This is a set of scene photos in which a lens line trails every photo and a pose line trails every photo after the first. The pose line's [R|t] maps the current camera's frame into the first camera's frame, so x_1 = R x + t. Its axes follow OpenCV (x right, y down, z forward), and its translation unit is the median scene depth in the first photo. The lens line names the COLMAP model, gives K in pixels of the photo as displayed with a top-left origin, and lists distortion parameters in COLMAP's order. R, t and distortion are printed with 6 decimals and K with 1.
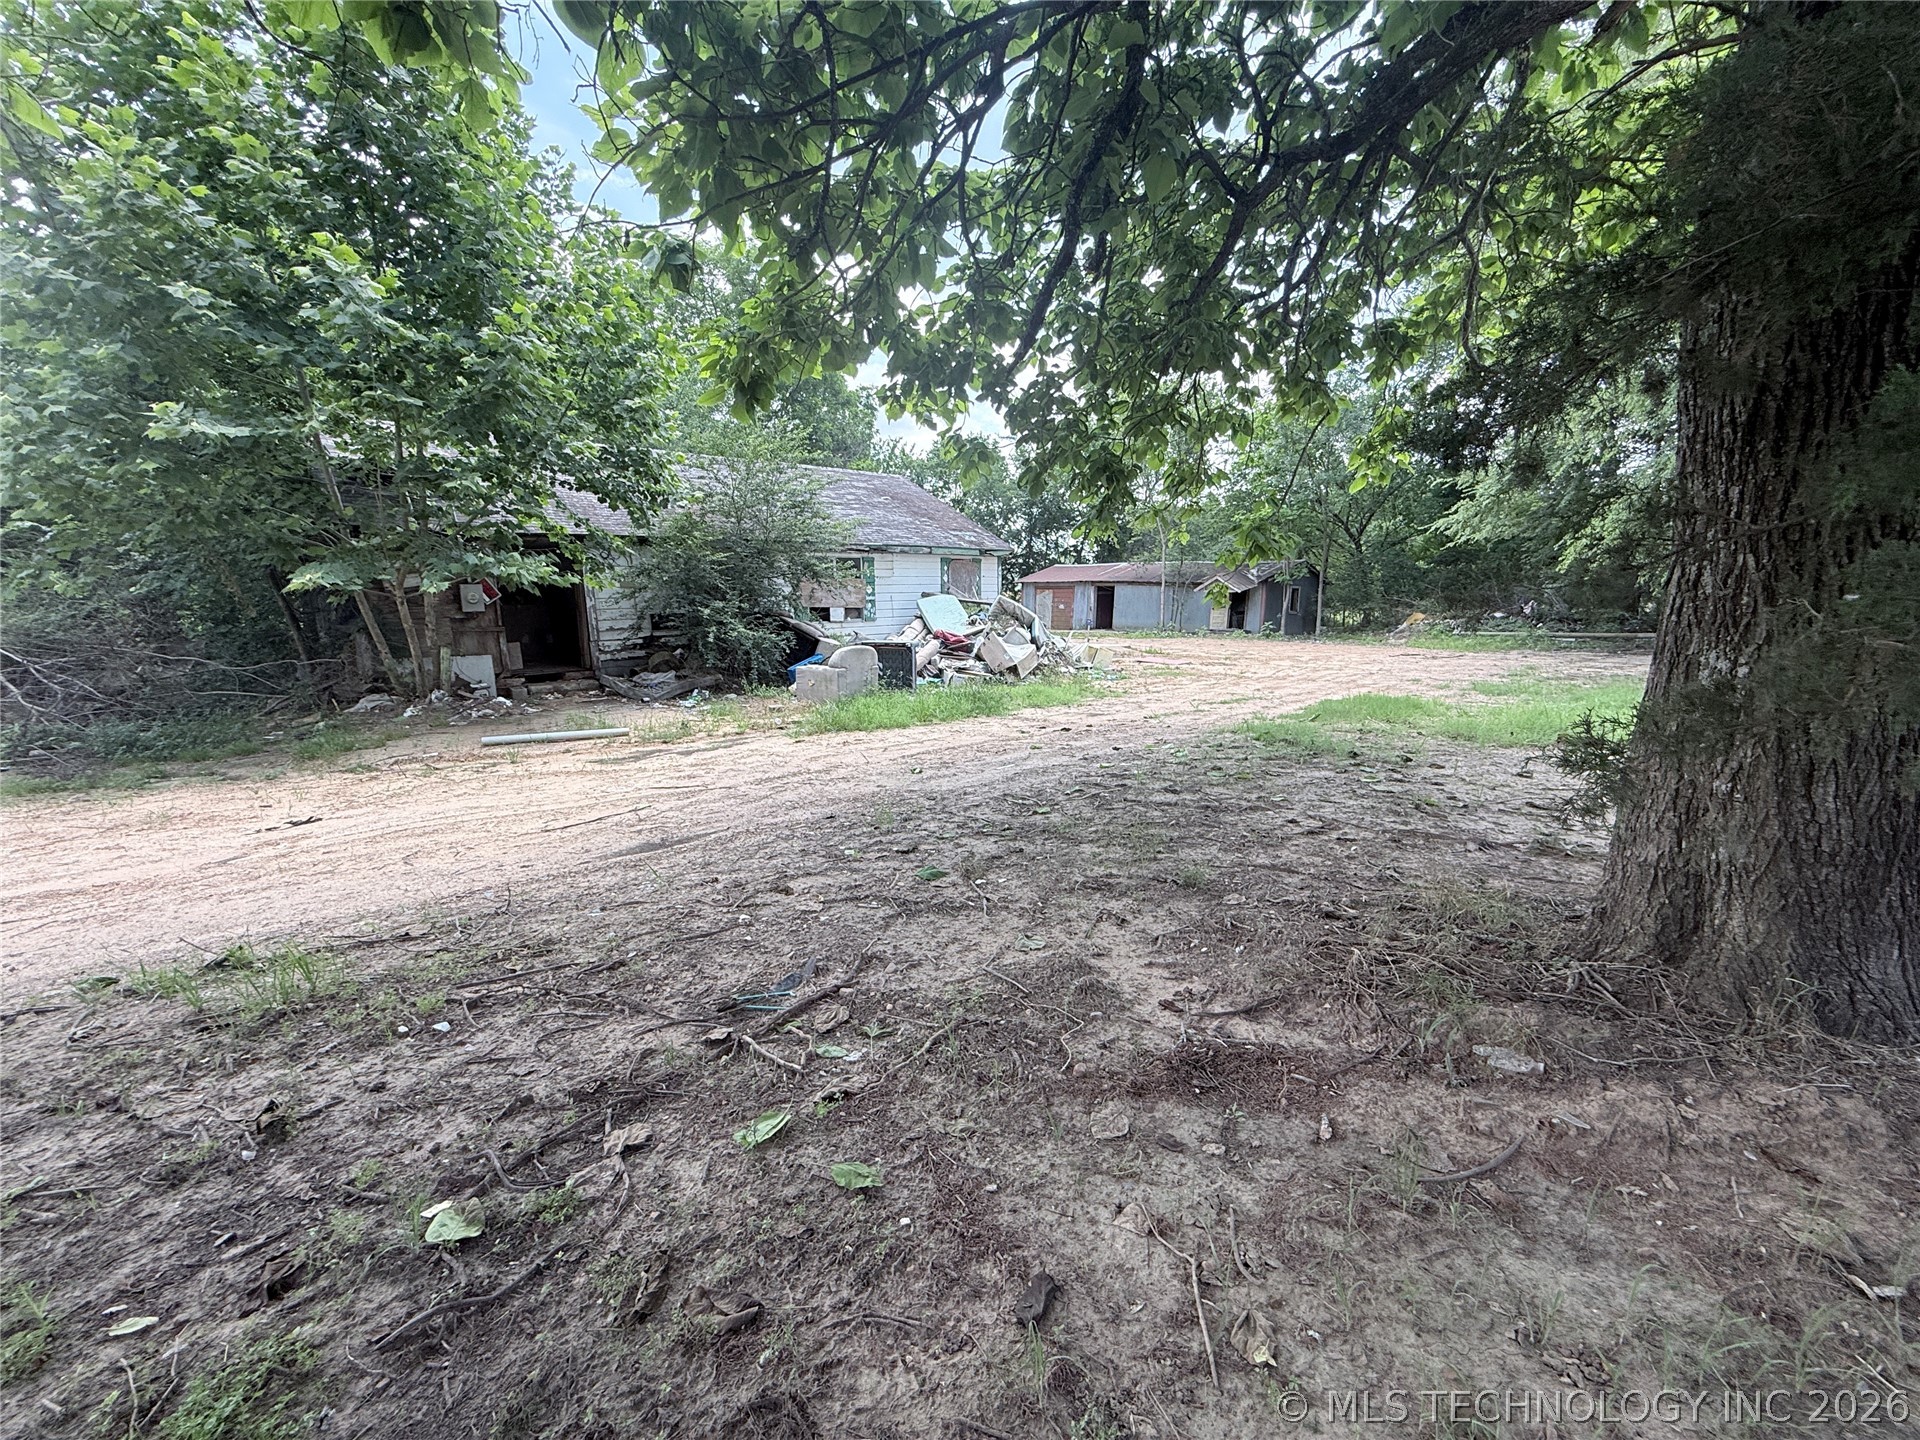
lens RADIAL K [[764.0, 0, 954.8], [0, 764.0, 719.8], [0, 0, 1]] dist [-0.001227, 0.000062]
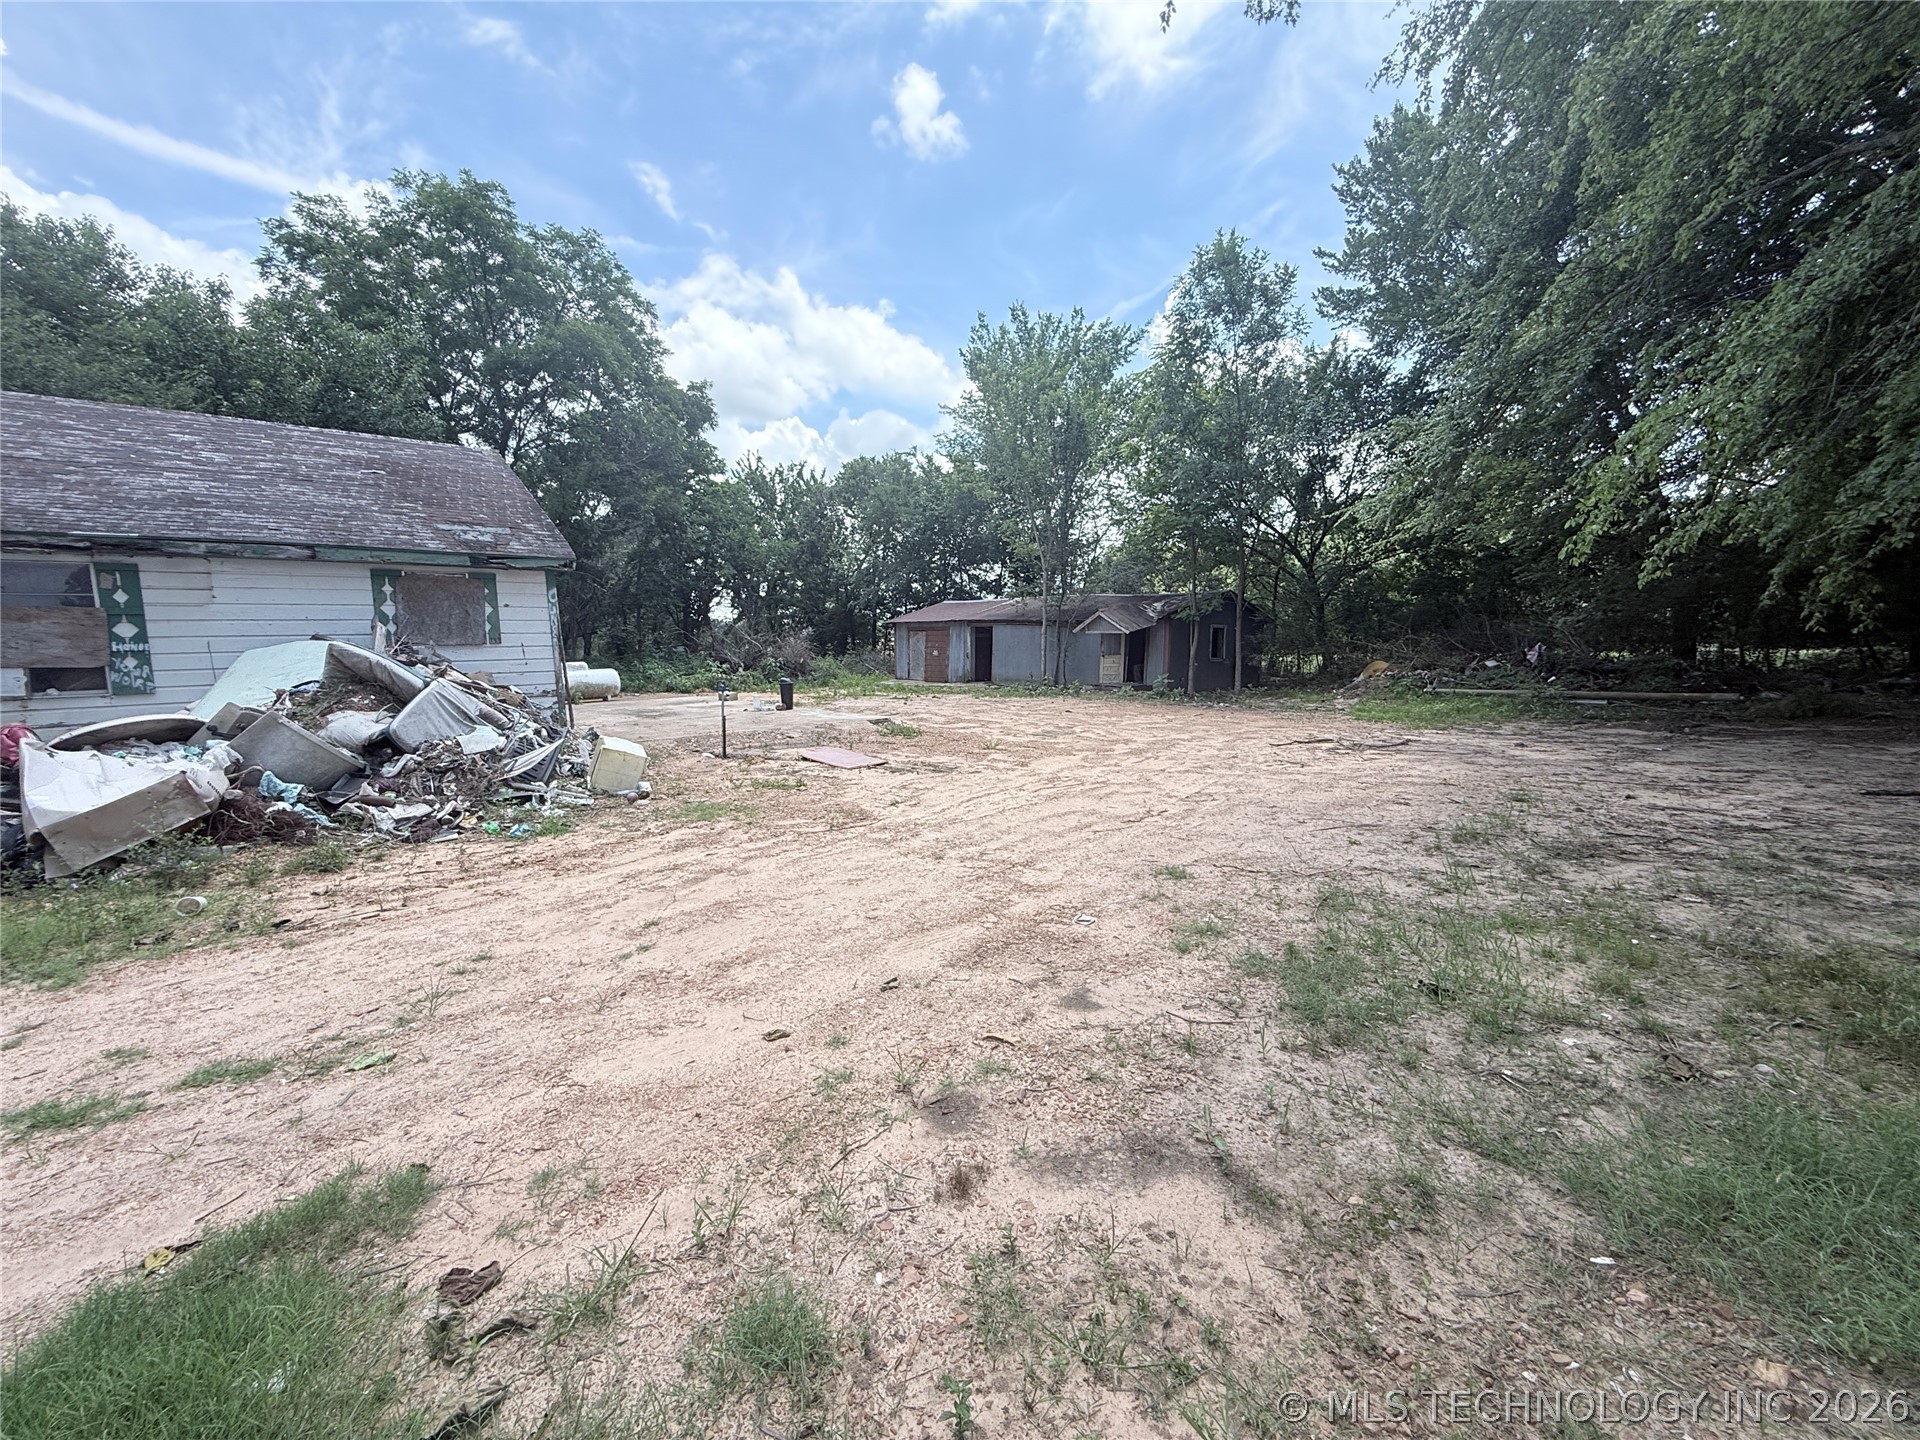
lens RADIAL K [[764.0, 0, 954.8], [0, 764.0, 719.8], [0, 0, 1]] dist [-0.001227, 0.000062]
pose [[0.999771, -0.003207, -0.021135, 0.208394], [0.002010, 0.998405, -0.056421, -0.041929], [0.021283, 0.056366, 0.998183, 0.261297]]
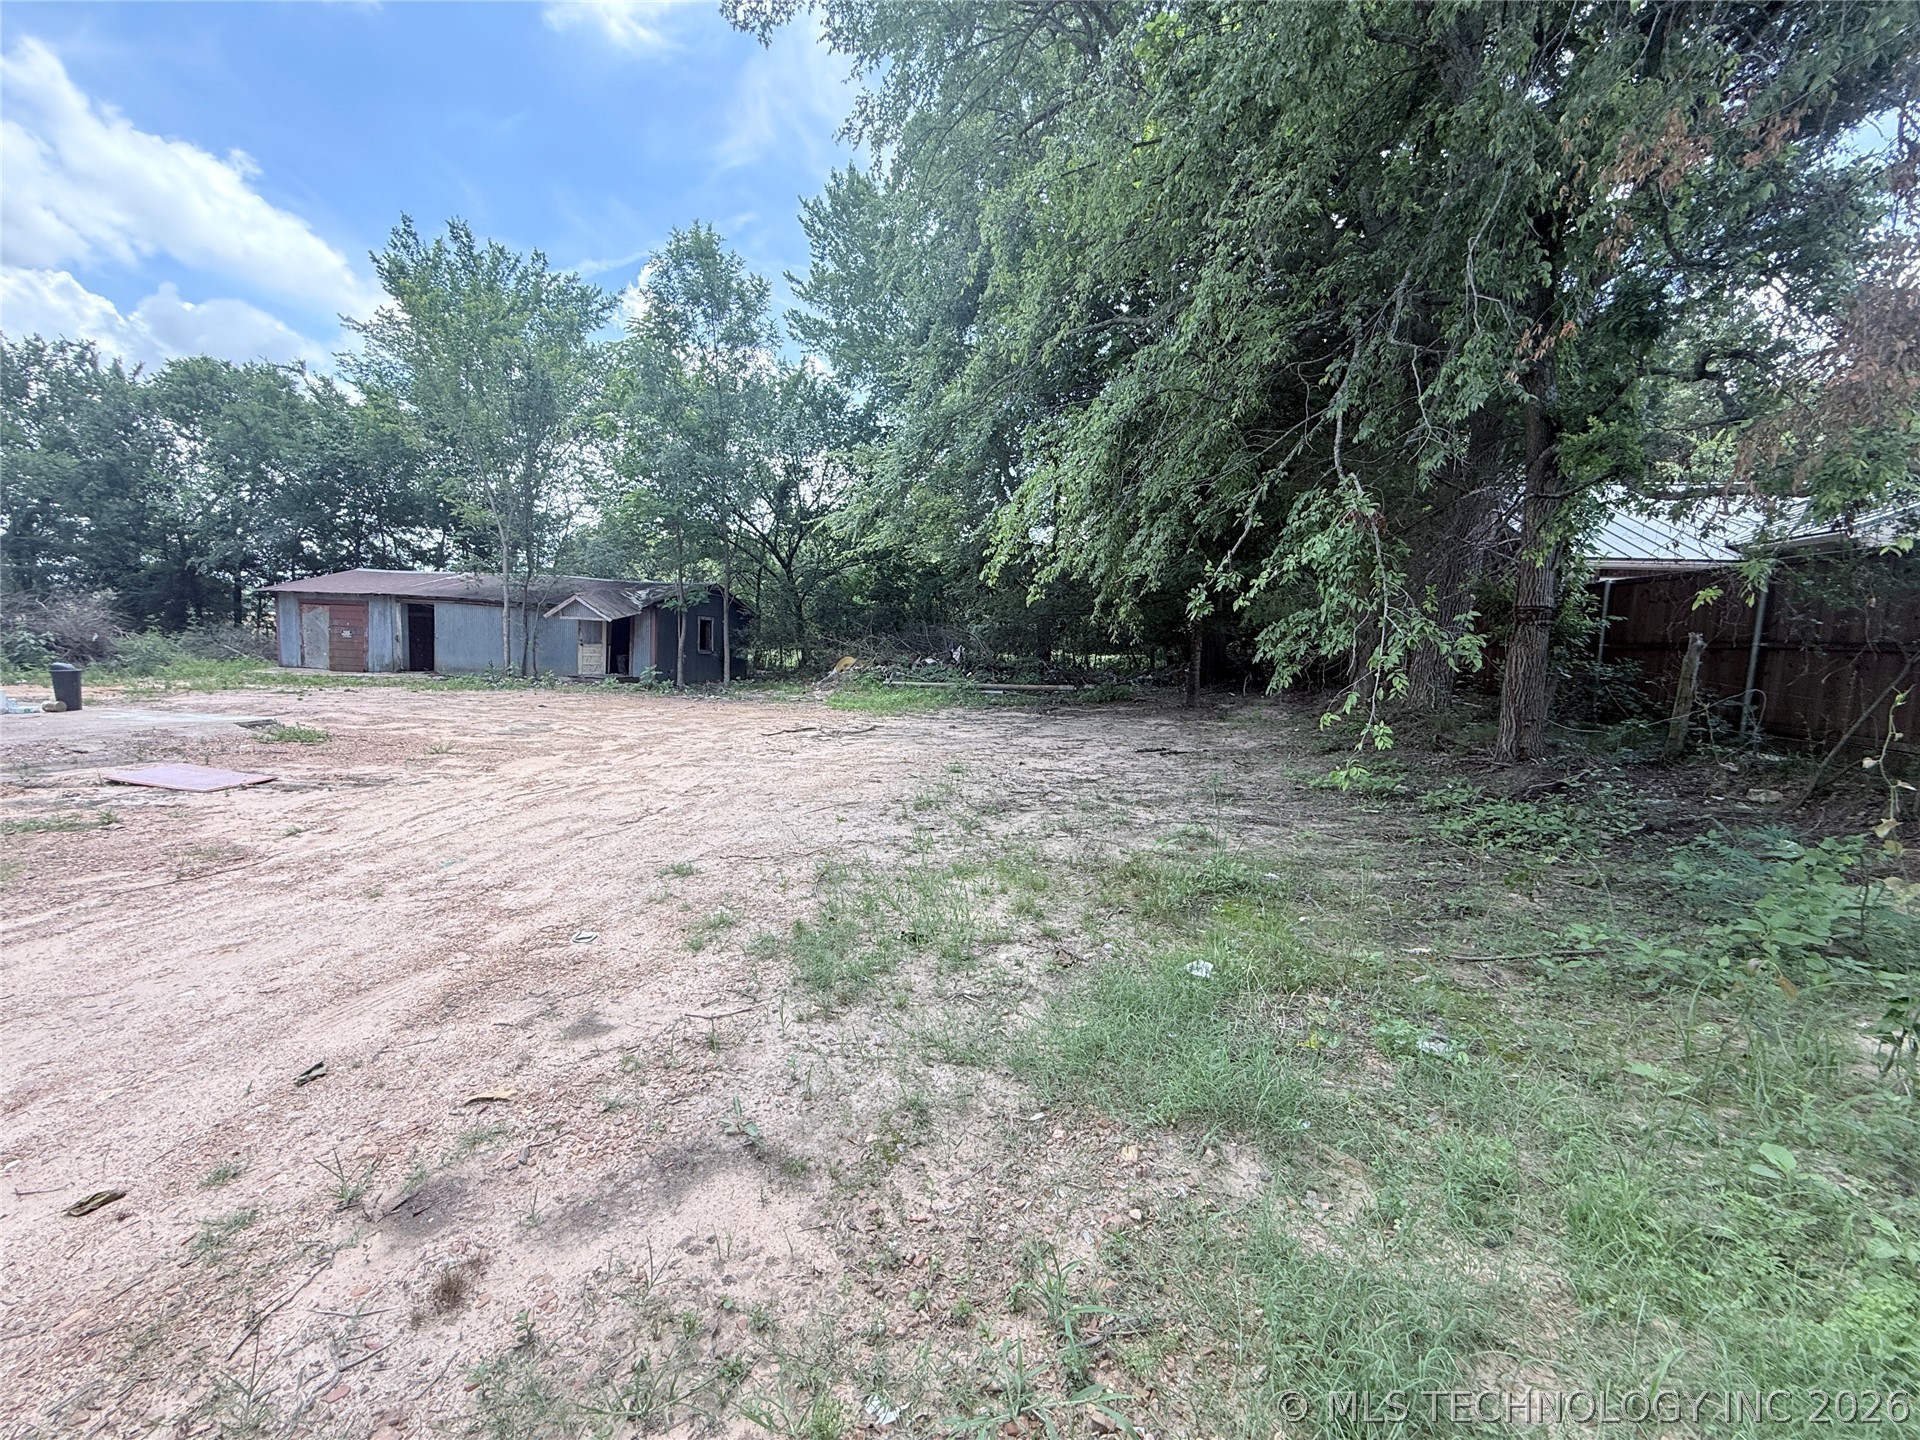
lens RADIAL K [[764.0, 0, 954.8], [0, 764.0, 719.8], [0, 0, 1]] dist [-0.001227, 0.000062]
pose [[0.810009, -0.030912, 0.585603, 0.206505], [0.057104, 0.998022, -0.026304, -0.042173], [-0.583631, 0.054747, 0.810171, 0.262715]]
